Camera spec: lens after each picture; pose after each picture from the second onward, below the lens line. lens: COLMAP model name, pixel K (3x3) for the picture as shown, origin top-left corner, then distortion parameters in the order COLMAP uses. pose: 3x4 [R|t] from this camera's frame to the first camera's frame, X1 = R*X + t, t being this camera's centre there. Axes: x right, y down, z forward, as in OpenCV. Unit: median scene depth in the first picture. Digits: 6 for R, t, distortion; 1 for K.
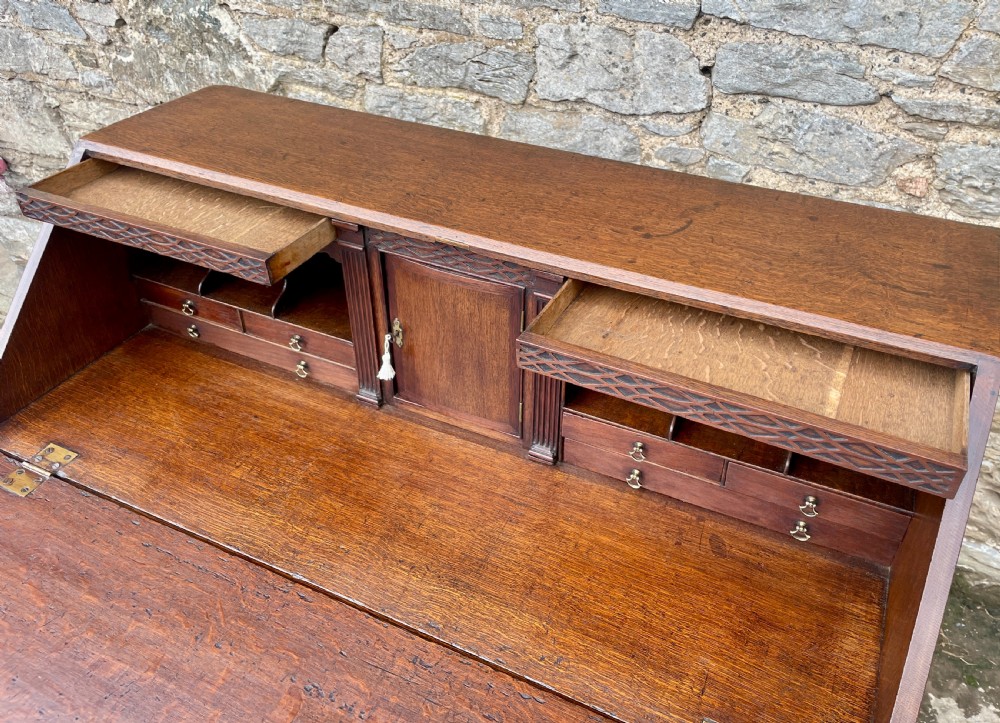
lens RADIAL K [[791.3, 0, 524.7], [0, 791.3, 338.3], [0, 0, 1]] dist [0.084466, -0.114124]
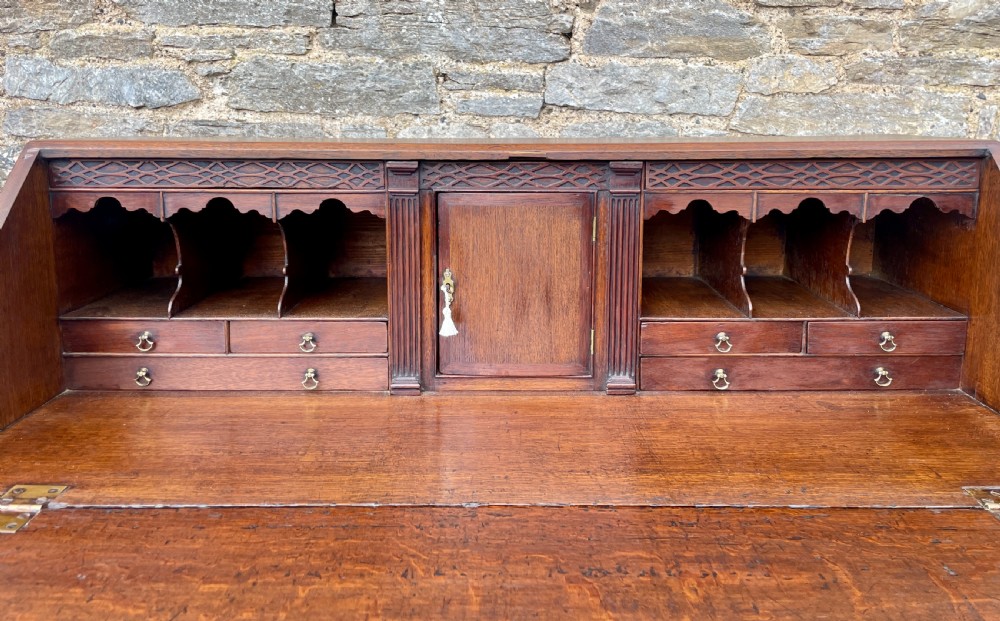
lens RADIAL K [[777.8, 0, 511.5], [0, 777.8, 239.3], [0, 0, 1]] dist [0.095230, -0.129023]
pose [[0.904956, -0.075063, 0.418832, -0.341722], [0.255912, 0.882410, -0.394794, 0.235316], [-0.339947, 0.464456, 0.817751, 0.138190]]
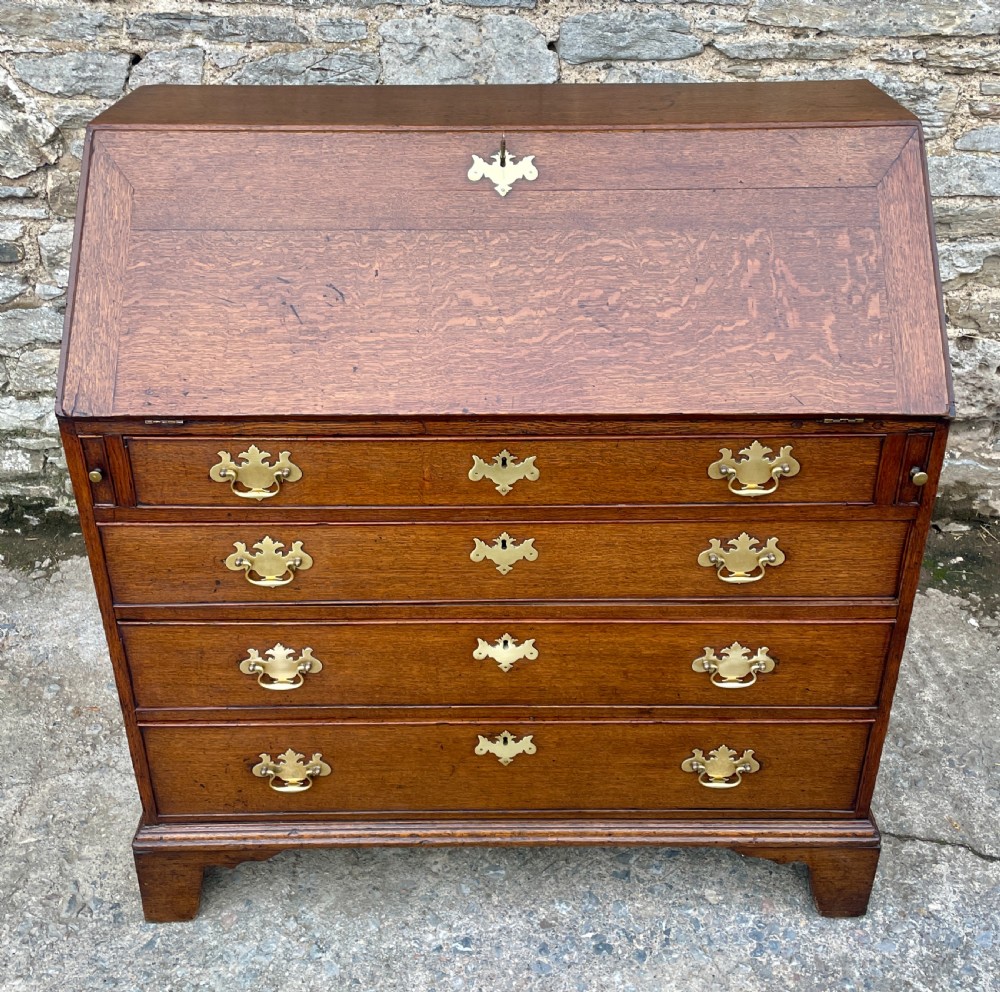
lens RADIAL K [[1130.1, 0, 503.8], [0, 1130.1, 435.9], [0, 0, 1]] dist [0.042351, 0.000000]
pose [[0.907787, -0.214431, 0.360476, -0.517704], [0.254696, 0.964658, -0.067569, 0.270014], [-0.333247, 0.153150, 0.930318, -0.333753]]
